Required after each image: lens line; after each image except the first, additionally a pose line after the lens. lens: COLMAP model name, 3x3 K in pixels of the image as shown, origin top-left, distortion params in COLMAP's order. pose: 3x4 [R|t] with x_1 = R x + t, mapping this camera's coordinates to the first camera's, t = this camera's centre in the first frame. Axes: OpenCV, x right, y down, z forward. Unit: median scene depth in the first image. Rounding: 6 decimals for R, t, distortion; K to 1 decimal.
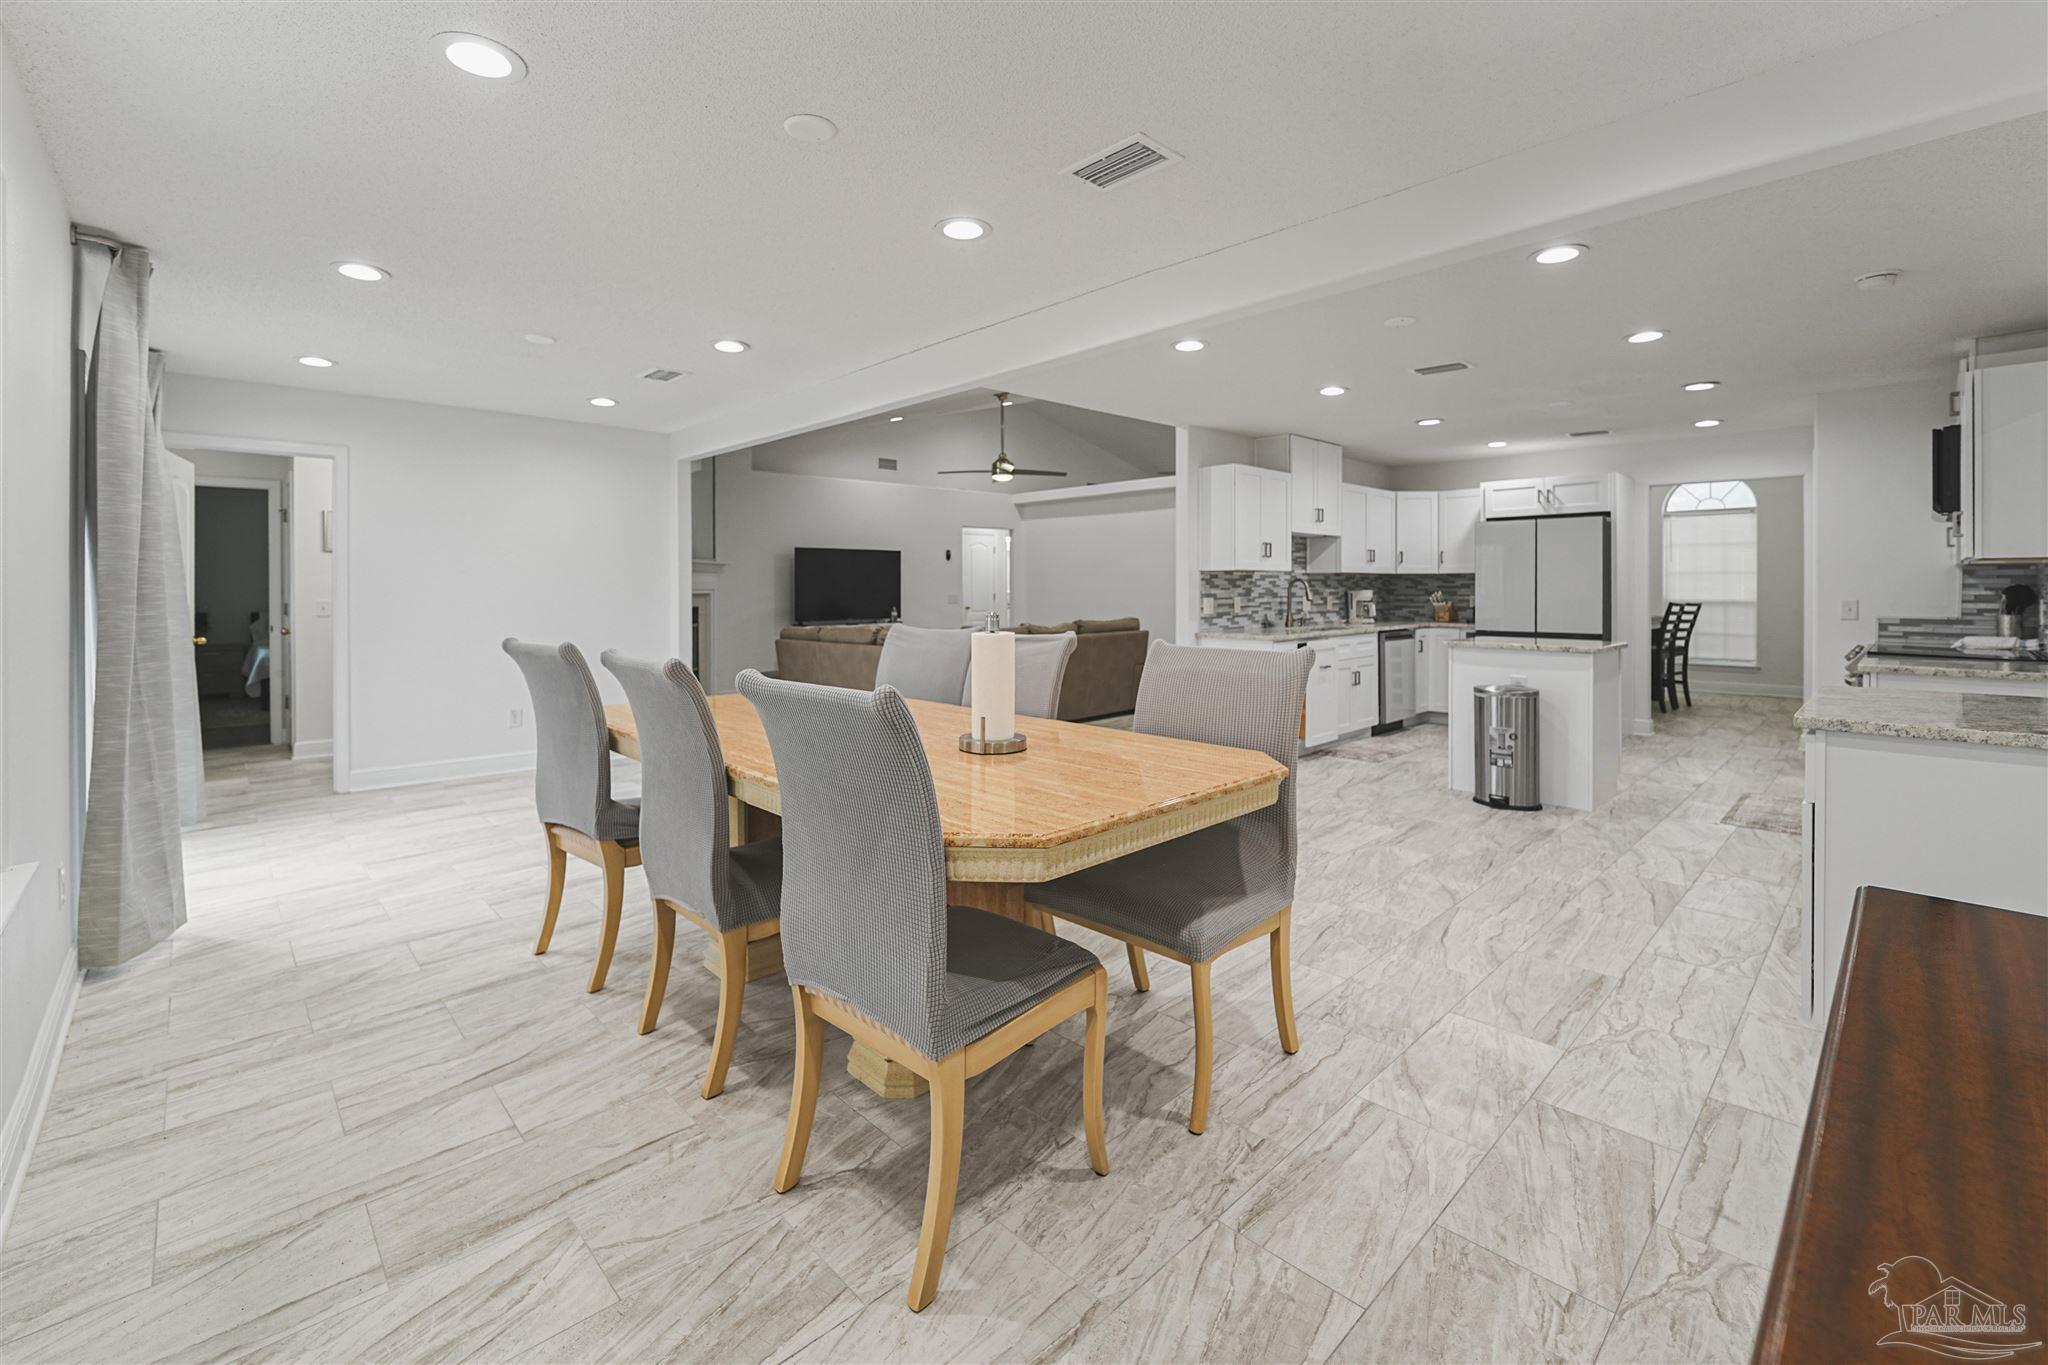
lens RADIAL K [[874.5, 0, 1028.4], [0, 874.5, 586.9], [0, 0, 1]] dist [-0.002223, -0.000756]
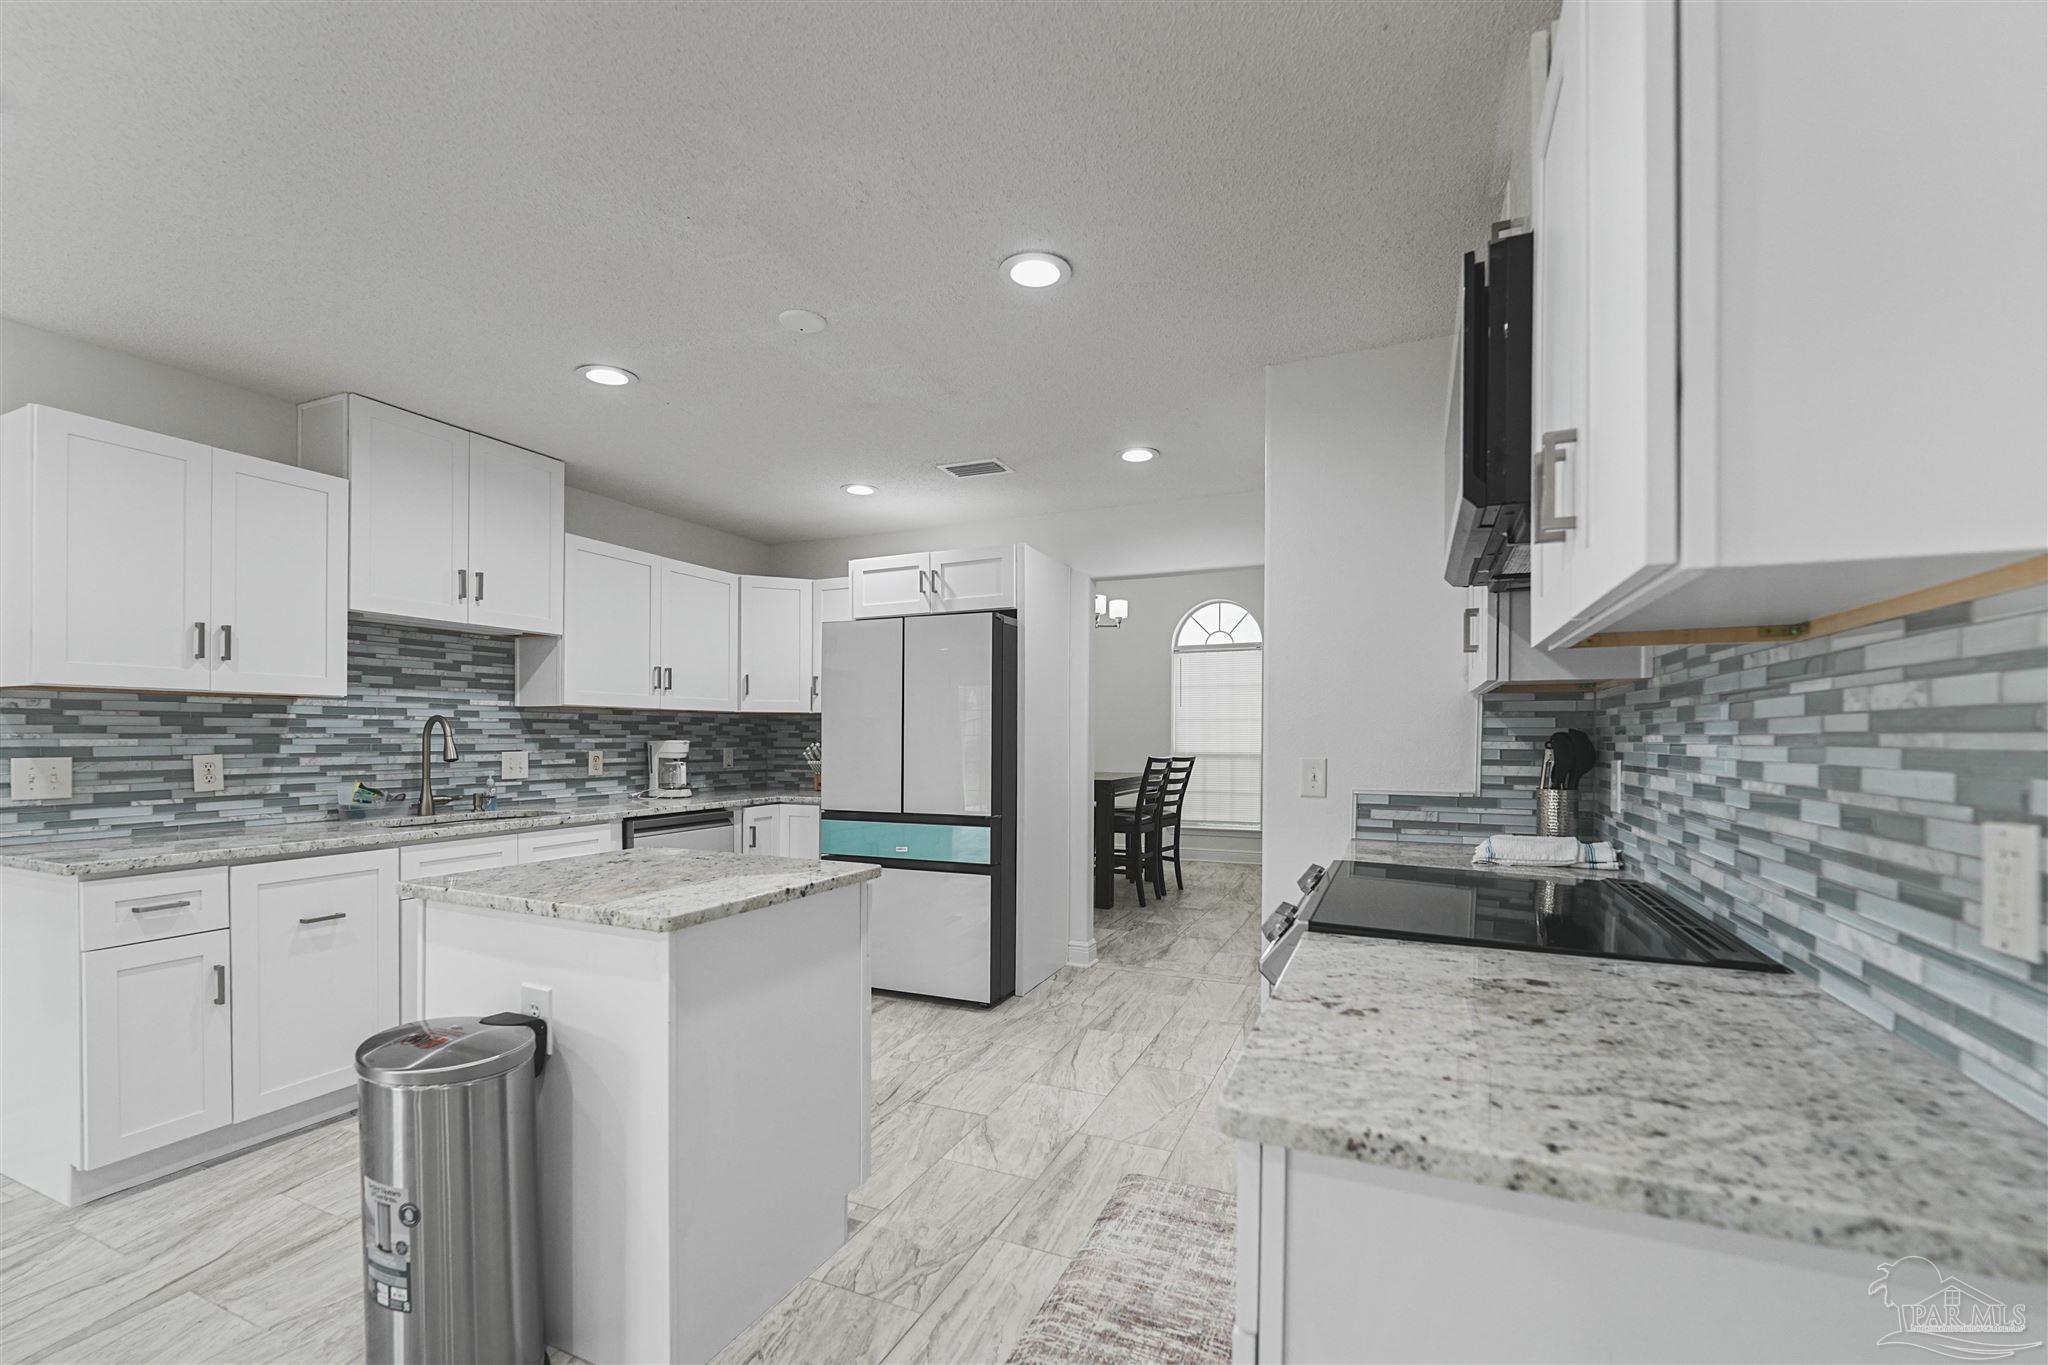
lens RADIAL K [[852.8, 0, 1032.9], [0, 852.8, 750.3], [0, 0, 1]] dist [-0.002616, -0.000632]
pose [[0.926462, -0.002942, 0.376376, 0.432641], [-0.002778, 0.999889, 0.014655, 0.002009], [-0.376378, -0.014623, 0.926351, 0.430866]]
